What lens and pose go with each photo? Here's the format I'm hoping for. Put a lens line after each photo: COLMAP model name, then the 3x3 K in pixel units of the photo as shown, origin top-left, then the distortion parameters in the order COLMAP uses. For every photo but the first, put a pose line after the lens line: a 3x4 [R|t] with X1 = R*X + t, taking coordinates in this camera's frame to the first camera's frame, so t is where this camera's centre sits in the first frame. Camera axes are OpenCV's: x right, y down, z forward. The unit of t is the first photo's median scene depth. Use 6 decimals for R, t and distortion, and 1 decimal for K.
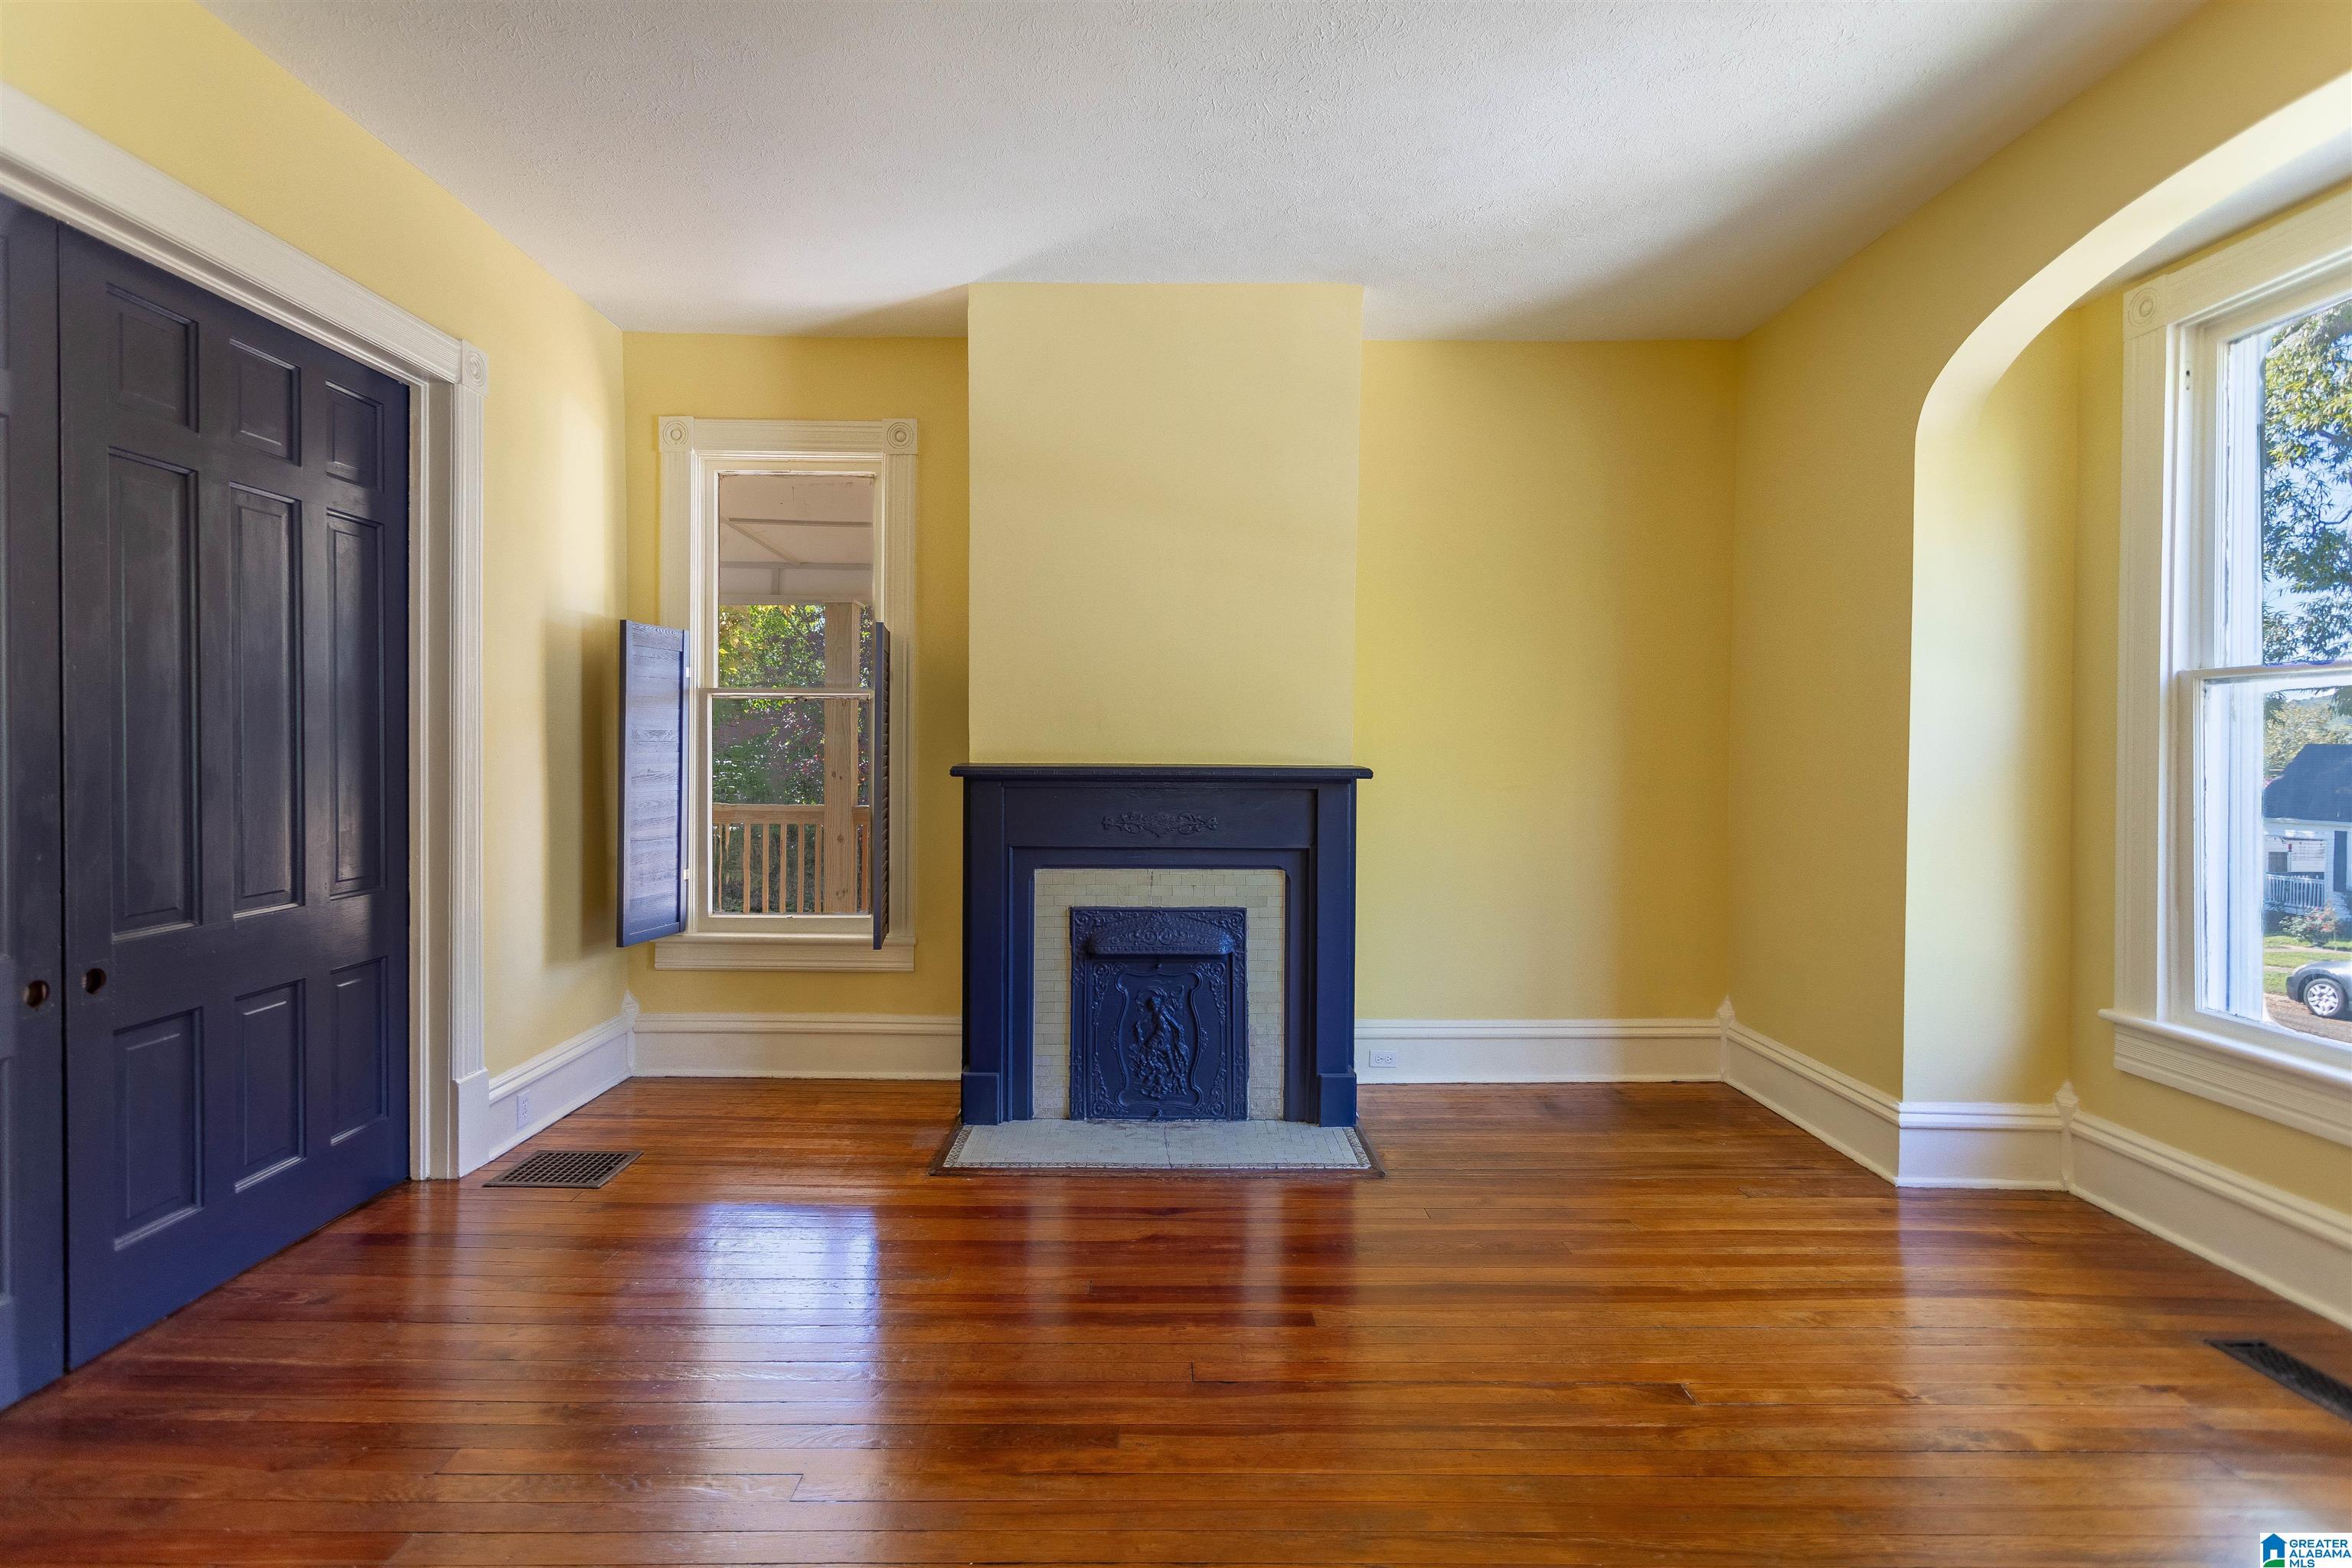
lens RADIAL K [[1111.4, 0, 1166.7], [0, 1111.4, 768.0], [0, 0, 1]] dist [0.004576, 0.001013]
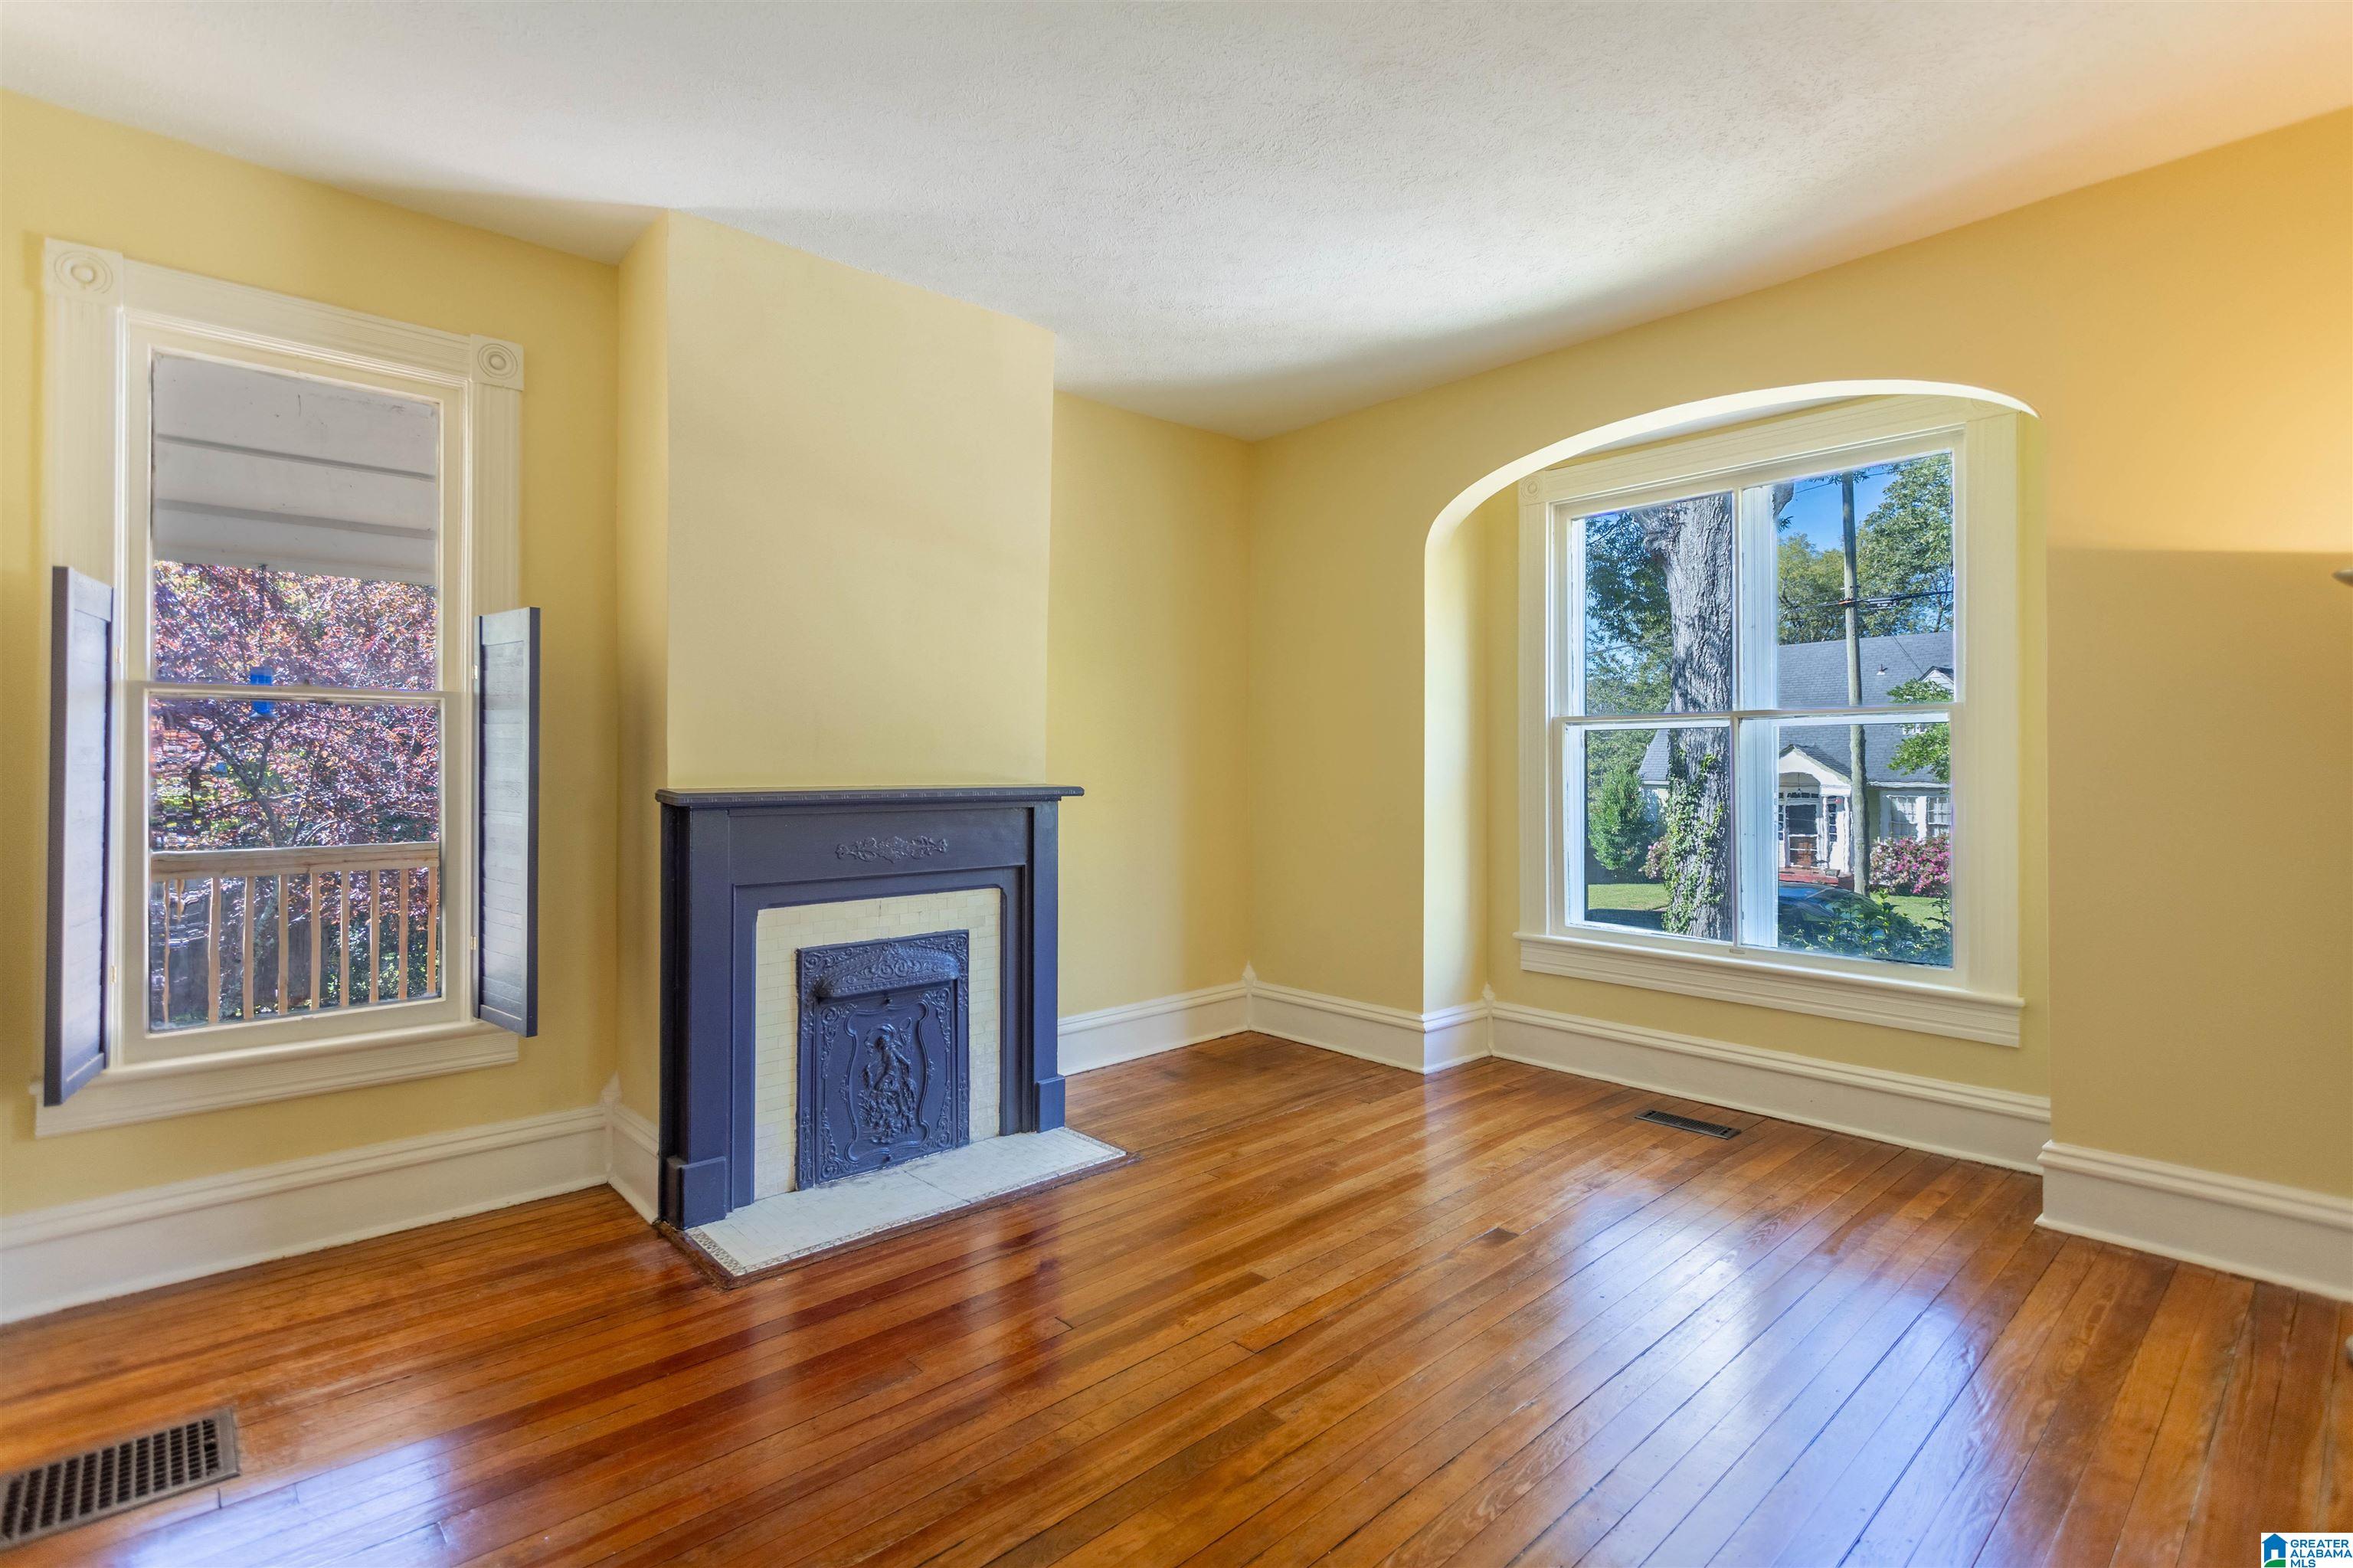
lens RADIAL K [[1112.0, 0, 1164.1], [0, 1112.0, 763.3], [0, 0, 1]] dist [0.004576, 0.001013]
pose [[0.741001, -0.005059, 0.671485, -0.464505], [0.013968, 0.999871, -0.007881, -0.011927], [-0.671359, 0.015219, 0.740976, 0.145429]]
